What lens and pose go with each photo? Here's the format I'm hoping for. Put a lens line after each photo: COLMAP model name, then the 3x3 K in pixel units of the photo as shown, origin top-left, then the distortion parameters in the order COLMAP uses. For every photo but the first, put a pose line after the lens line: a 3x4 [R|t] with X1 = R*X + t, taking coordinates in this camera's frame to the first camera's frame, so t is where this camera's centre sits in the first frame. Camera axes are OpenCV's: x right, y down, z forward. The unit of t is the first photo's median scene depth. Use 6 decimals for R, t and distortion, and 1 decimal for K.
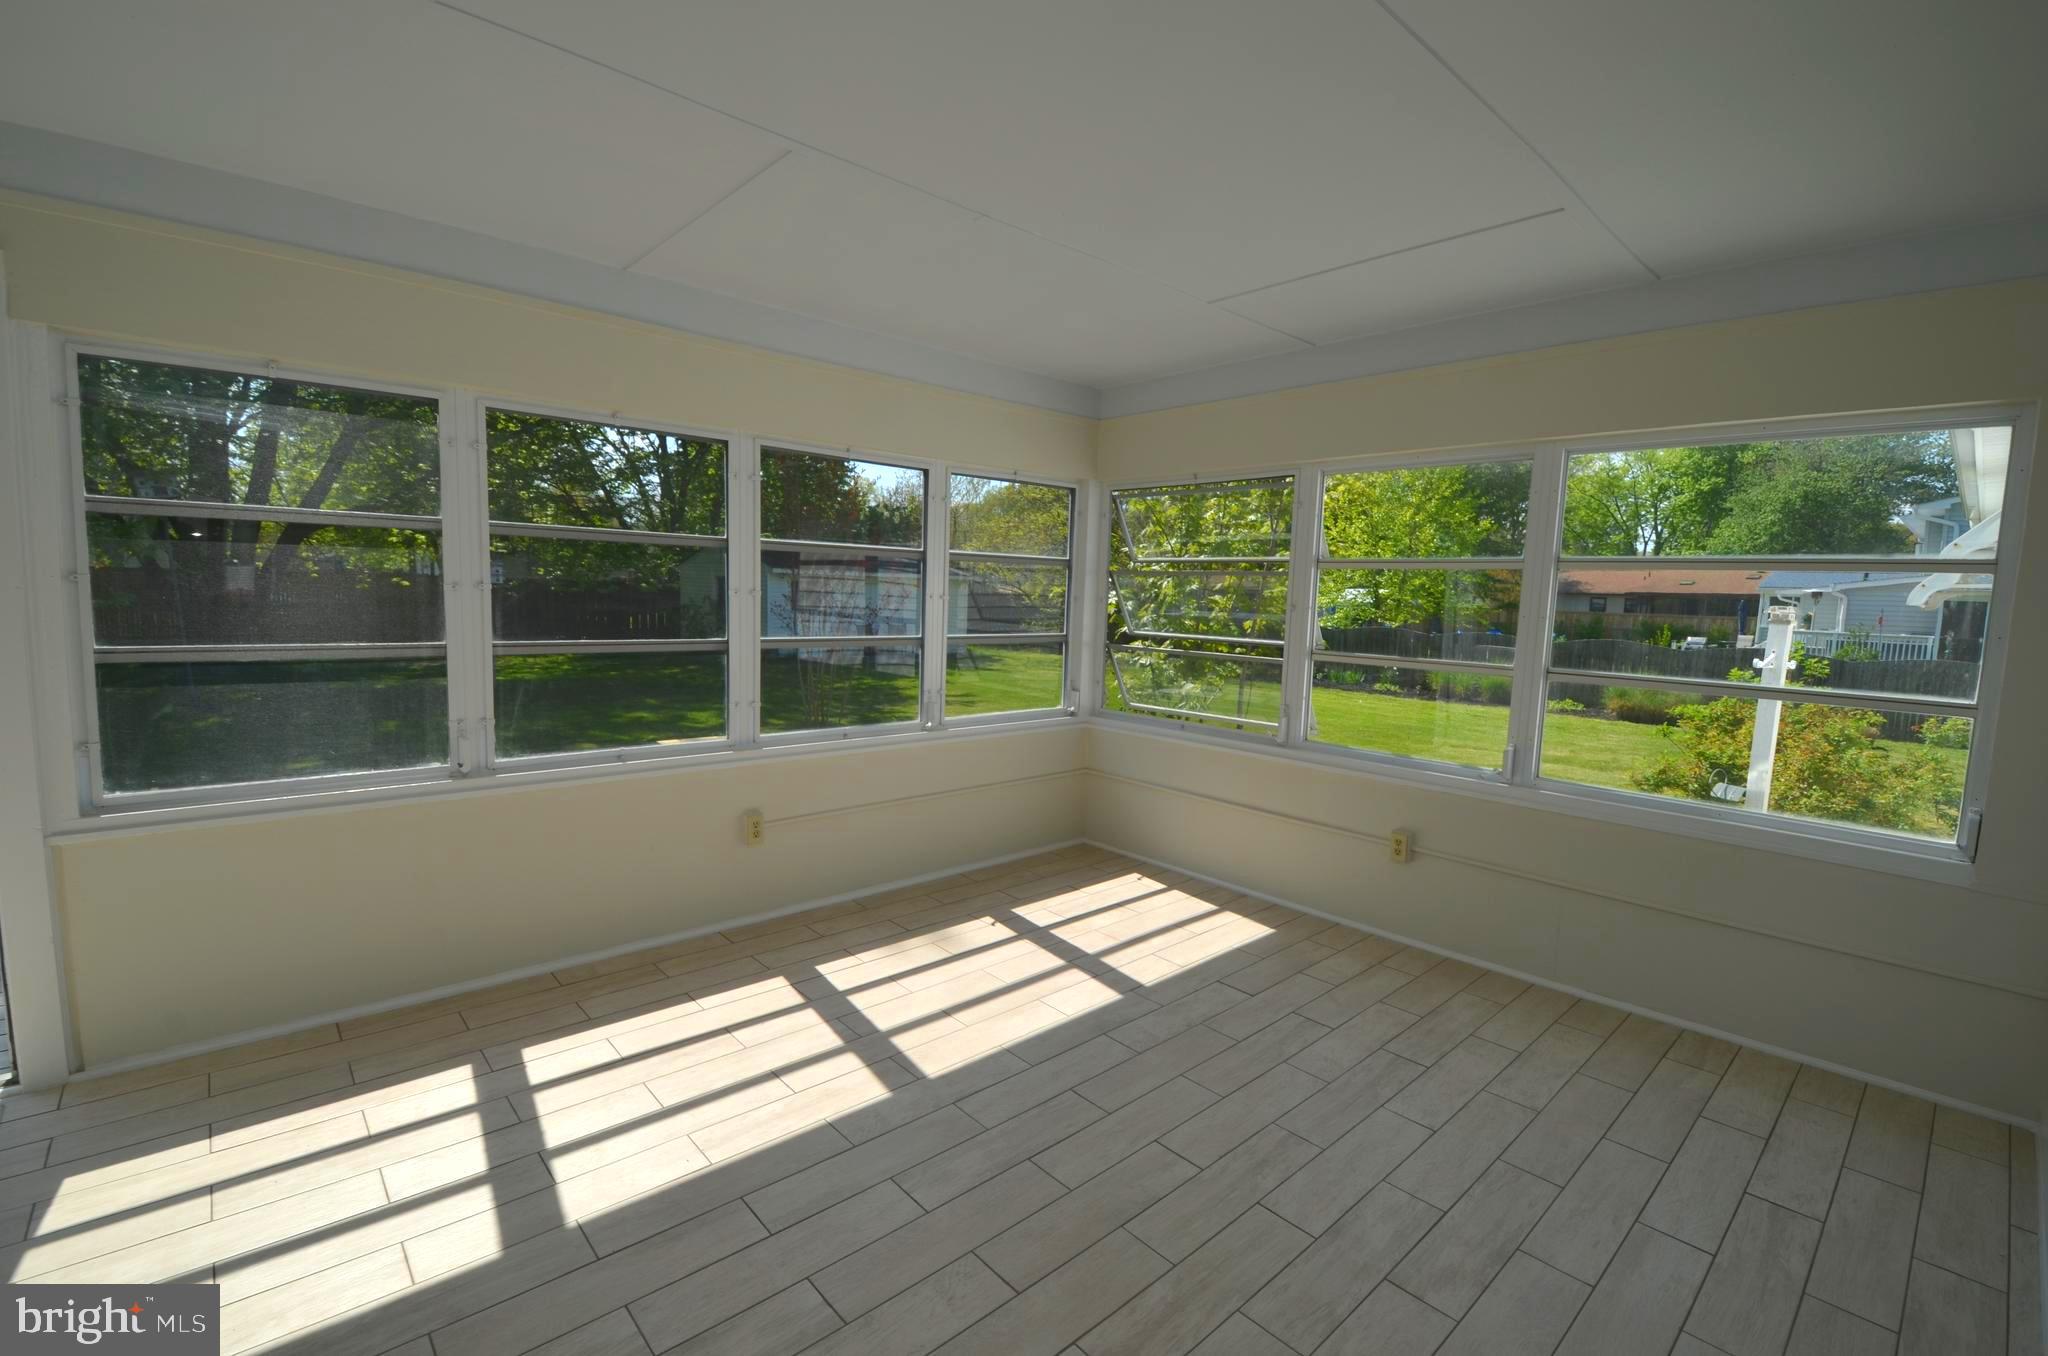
lens RADIAL K [[892.7, 0, 1019.6], [0, 892.7, 688.1], [0, 0, 1]] dist [-0.000571, -0.000316]
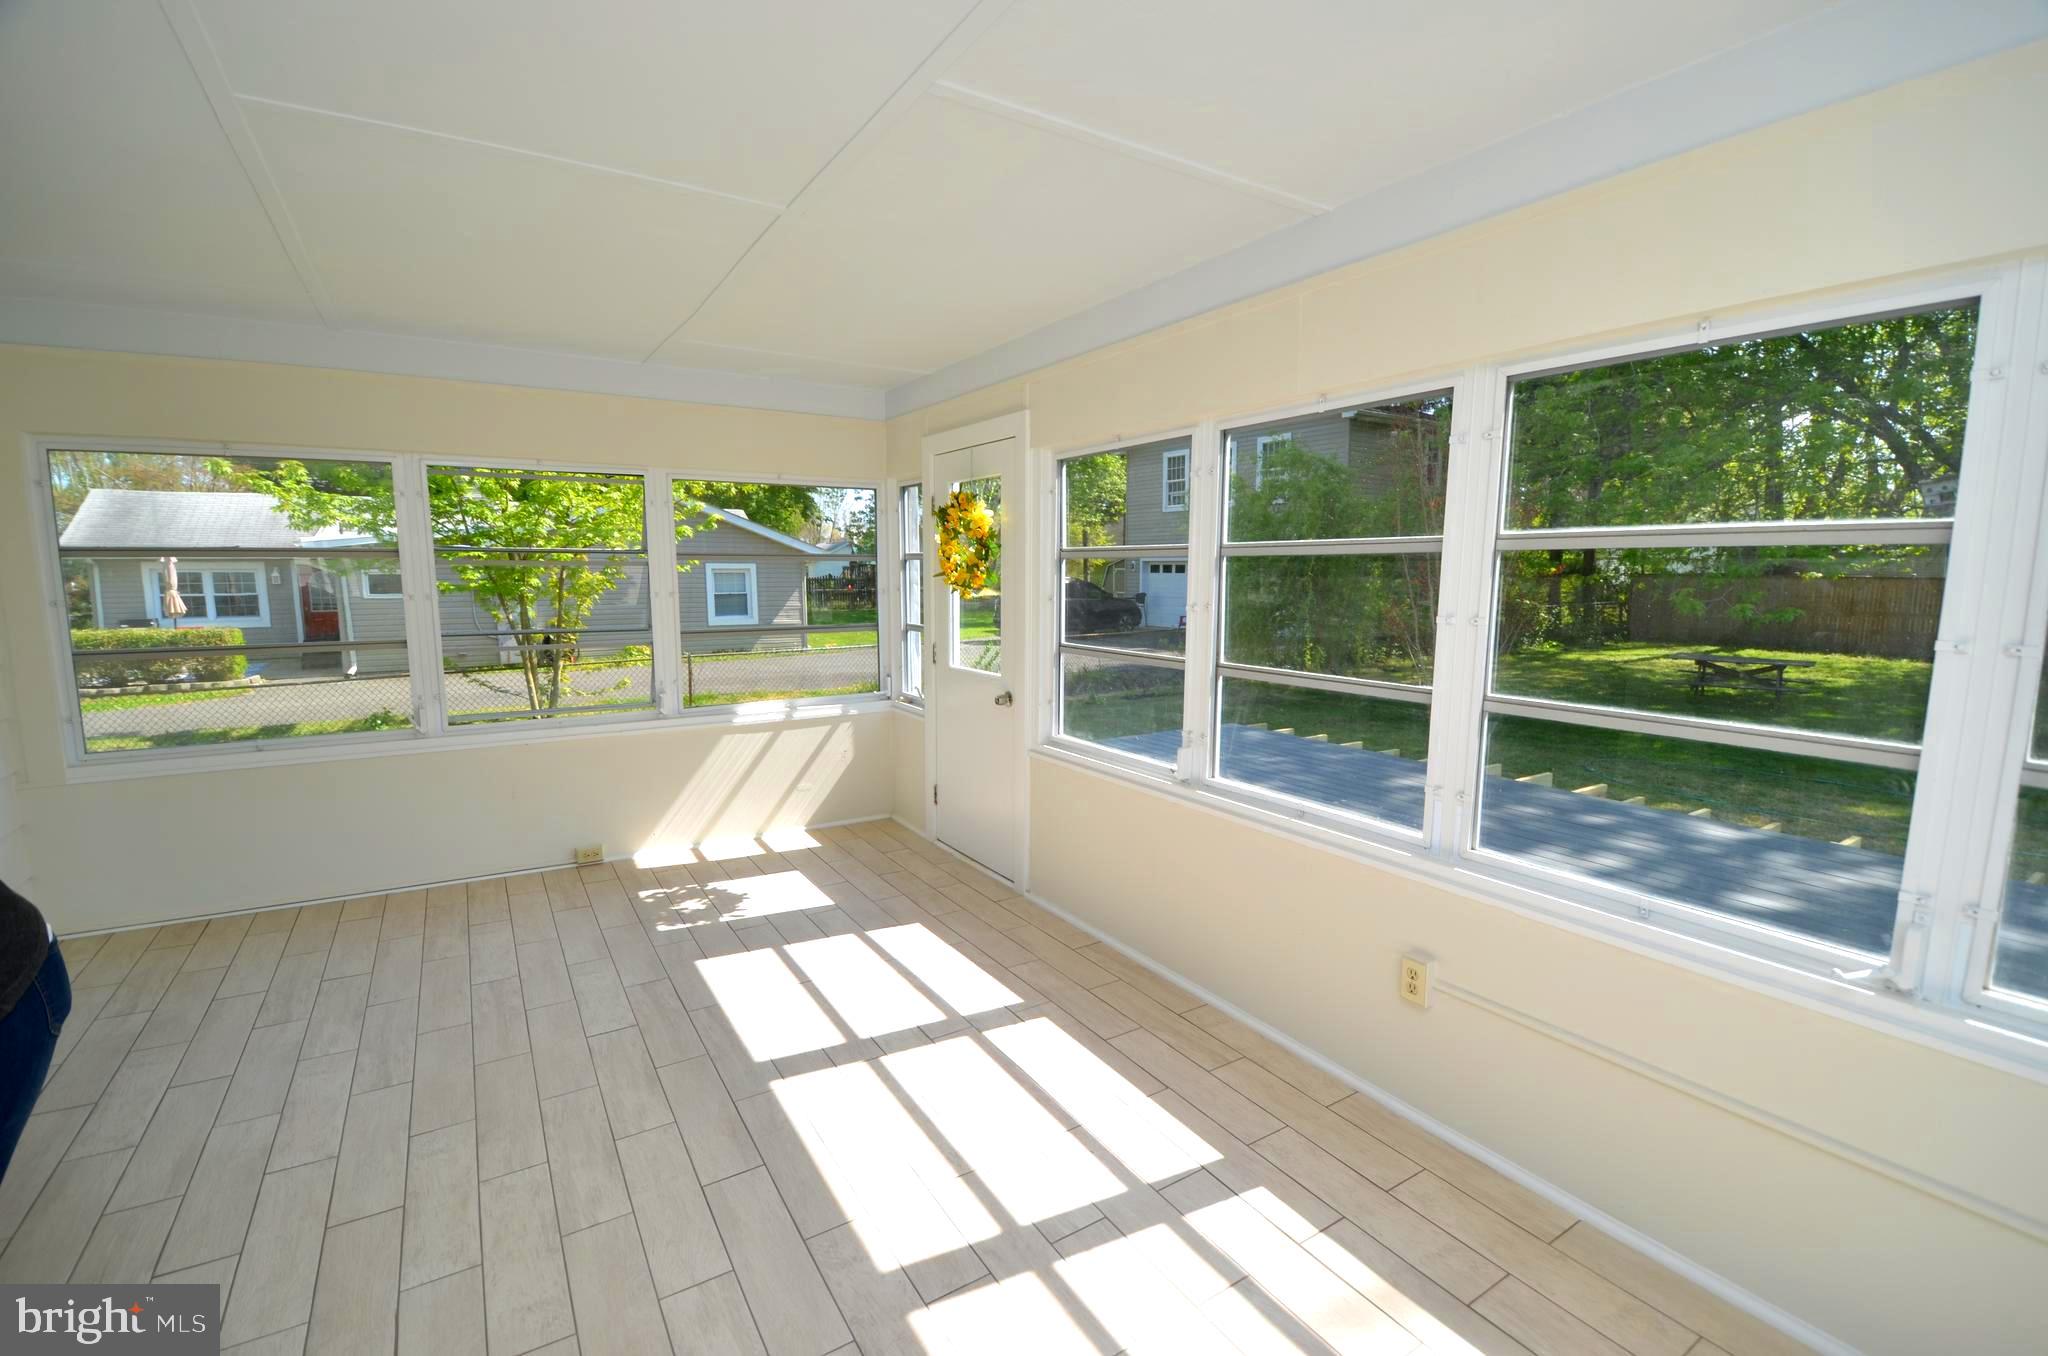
lens RADIAL K [[892.7, 0, 1019.6], [0, 892.7, 688.1], [0, 0, 1]] dist [-0.000571, -0.000316]
pose [[-0.166056, 0.103823, -0.980636, 0.427527], [-0.106850, 0.986693, 0.122558, -0.118198], [0.980310, 0.125132, -0.152753, 0.910946]]
